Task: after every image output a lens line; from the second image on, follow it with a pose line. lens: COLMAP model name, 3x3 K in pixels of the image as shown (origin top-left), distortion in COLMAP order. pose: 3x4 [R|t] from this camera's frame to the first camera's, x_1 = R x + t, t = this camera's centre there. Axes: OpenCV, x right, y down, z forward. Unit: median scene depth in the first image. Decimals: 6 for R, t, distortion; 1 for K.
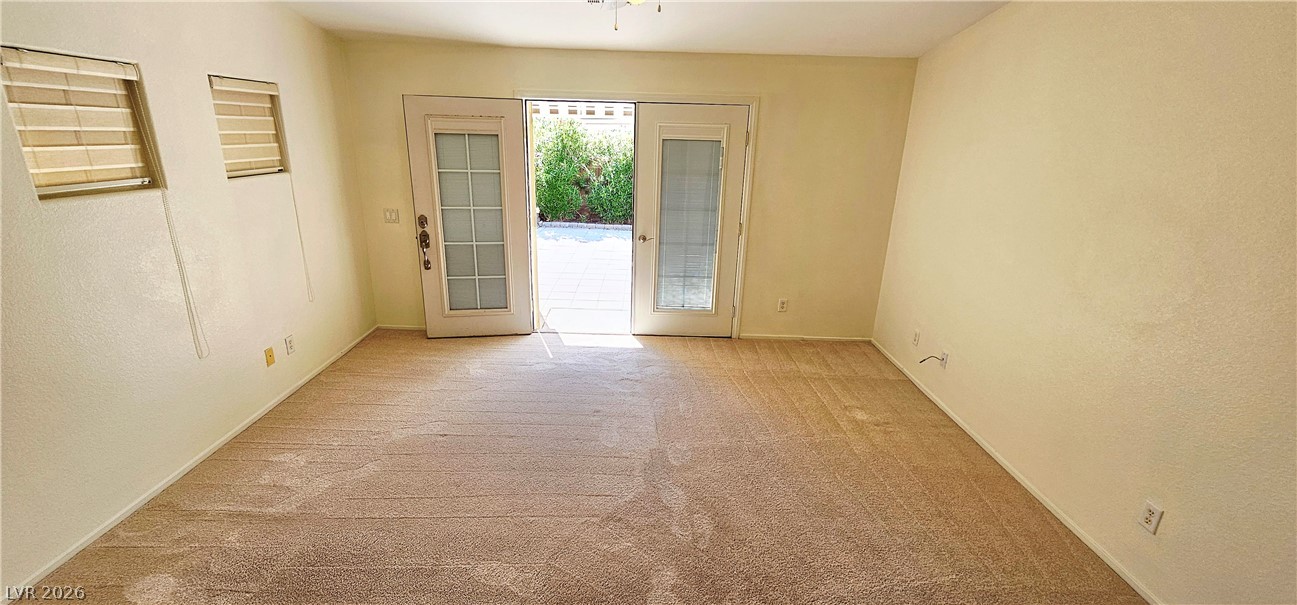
lens RADIAL K [[535.8, 0, 642.3], [0, 535.8, 302.9], [0, 0, 1]] dist [-0.000058, -0.001305]
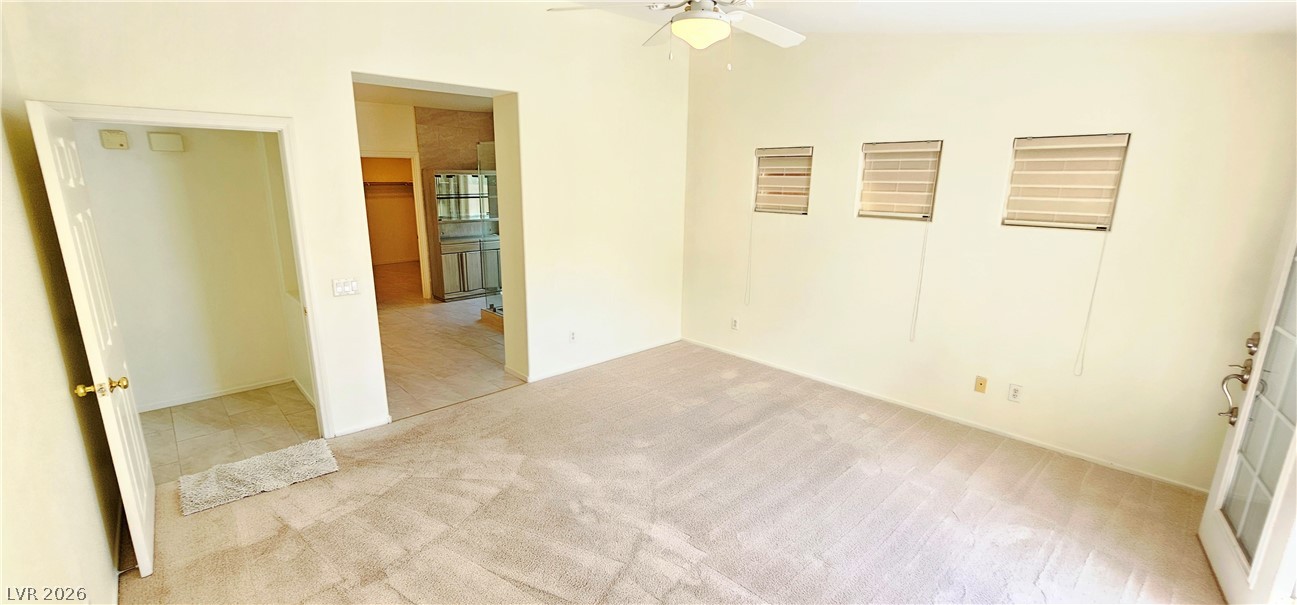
lens RADIAL K [[535.8, 0, 628.2], [0, 535.8, 295.0], [0, 0, 1]] dist [-0.000058, -0.001305]
pose [[-0.742002, 0.128451, -0.657977, 0.432796], [-0.218398, 0.881615, 0.418398, -0.290214], [0.633826, 0.454153, -0.626106, 0.916118]]
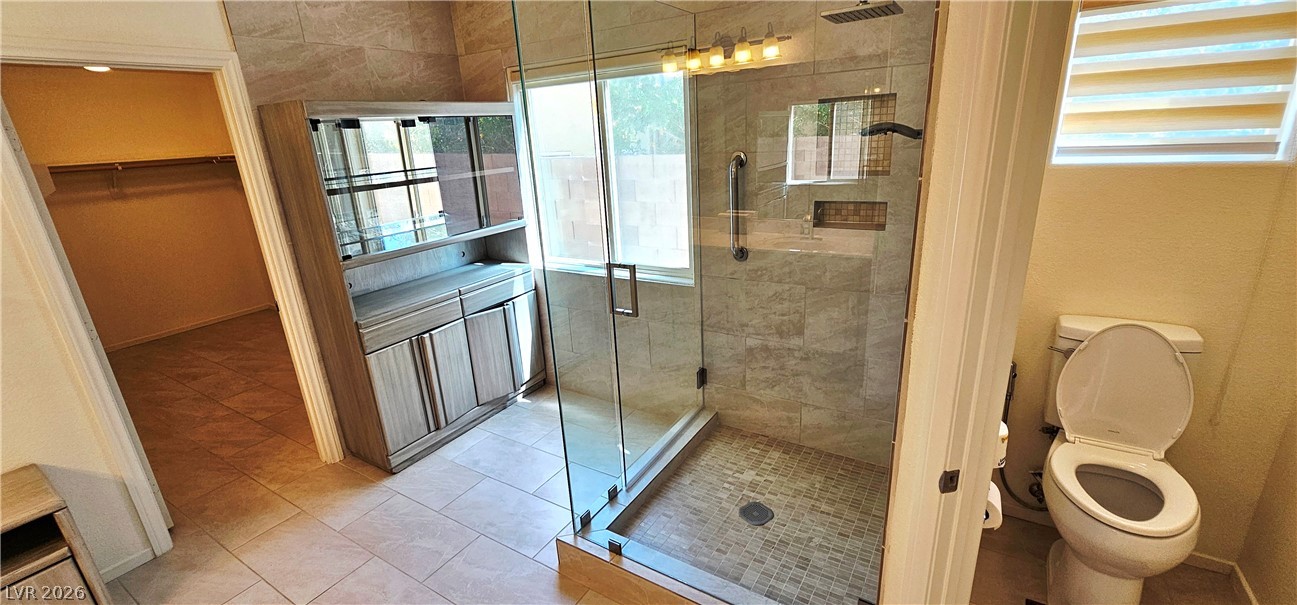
lens RADIAL K [[535.8, 0, 644.0], [0, 535.8, 301.7], [0, 0, 1]] dist [-0.000058, -0.001305]
pose [[-0.532710, 0.266277, -0.803316, 0.009238], [-0.213762, 0.876098, 0.432156, 0.086446], [0.818856, 0.401932, -0.409787, -0.172303]]
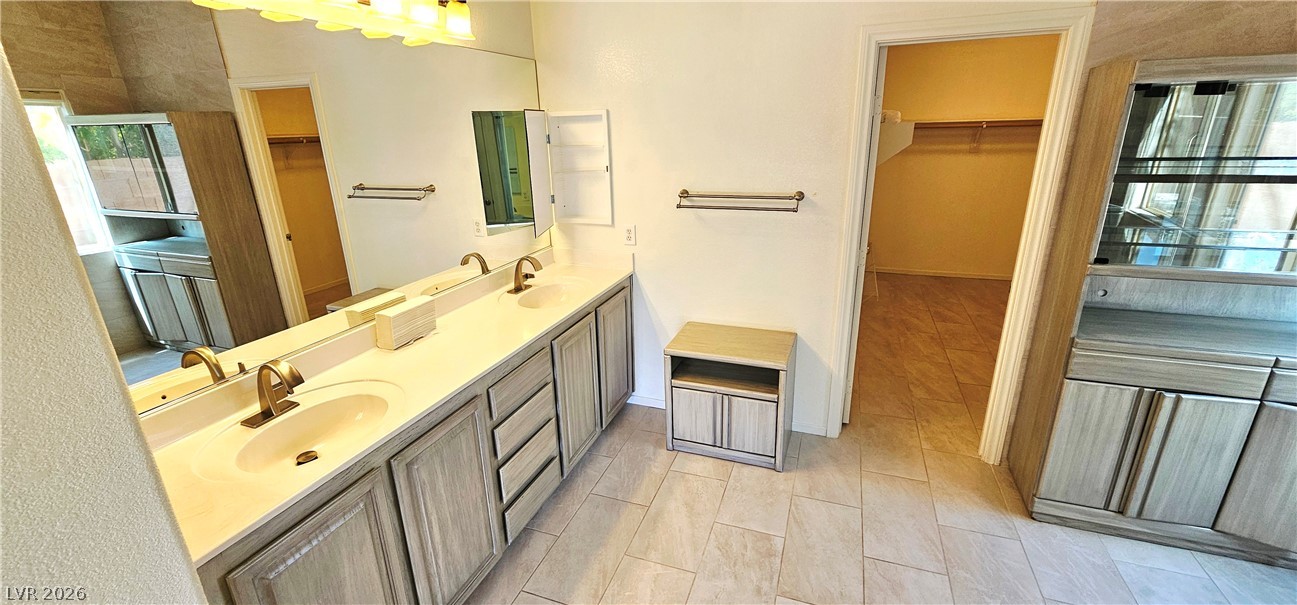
lens RADIAL K [[535.8, 0, 652.1], [0, 535.8, 302.7], [0, 0, 1]] dist [-0.000058, -0.001305]
pose [[-0.941840, -0.109739, 0.317641, -0.085230], [0.101007, 0.809043, 0.579006, 0.086044], [-0.320524, 0.577414, -0.750904, -0.200247]]
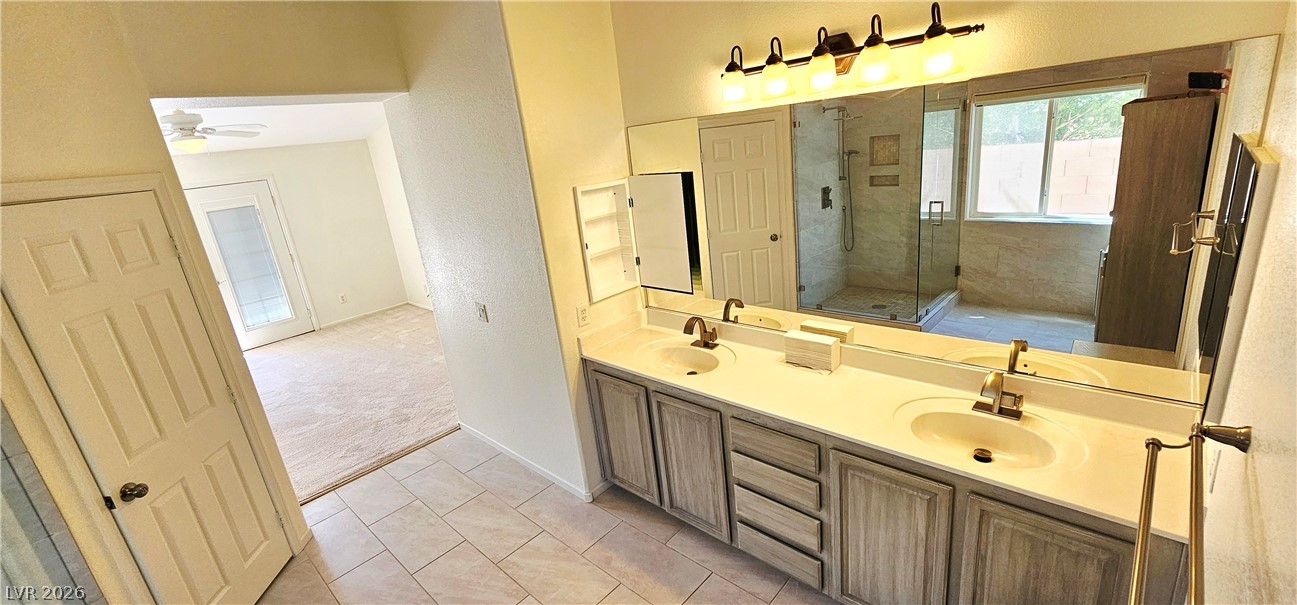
lens RADIAL K [[535.8, 0, 649.7], [0, 535.8, 303.8], [0, 0, 1]] dist [-0.000058, -0.001305]
pose [[0.677258, -0.311914, 0.666357, -0.191942], [0.343978, 0.934846, 0.087986, 0.208583], [-0.650386, 0.169623, 0.740423, -0.796084]]
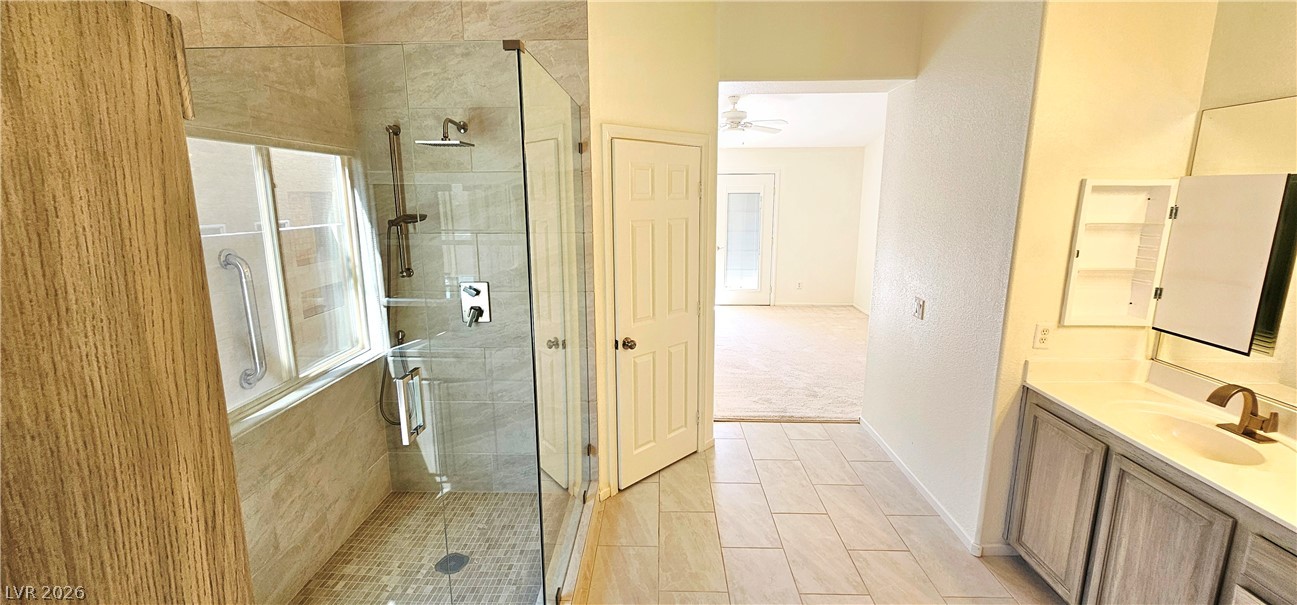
lens RADIAL K [[535.8, 0, 644.9], [0, 535.8, 303.2], [0, 0, 1]] dist [-0.000058, -0.001305]
pose [[0.999056, -0.023308, -0.036663, -0.191196], [0.019151, 0.993758, -0.109901, 0.270241], [0.038995, 0.109095, 0.993266, -0.804908]]
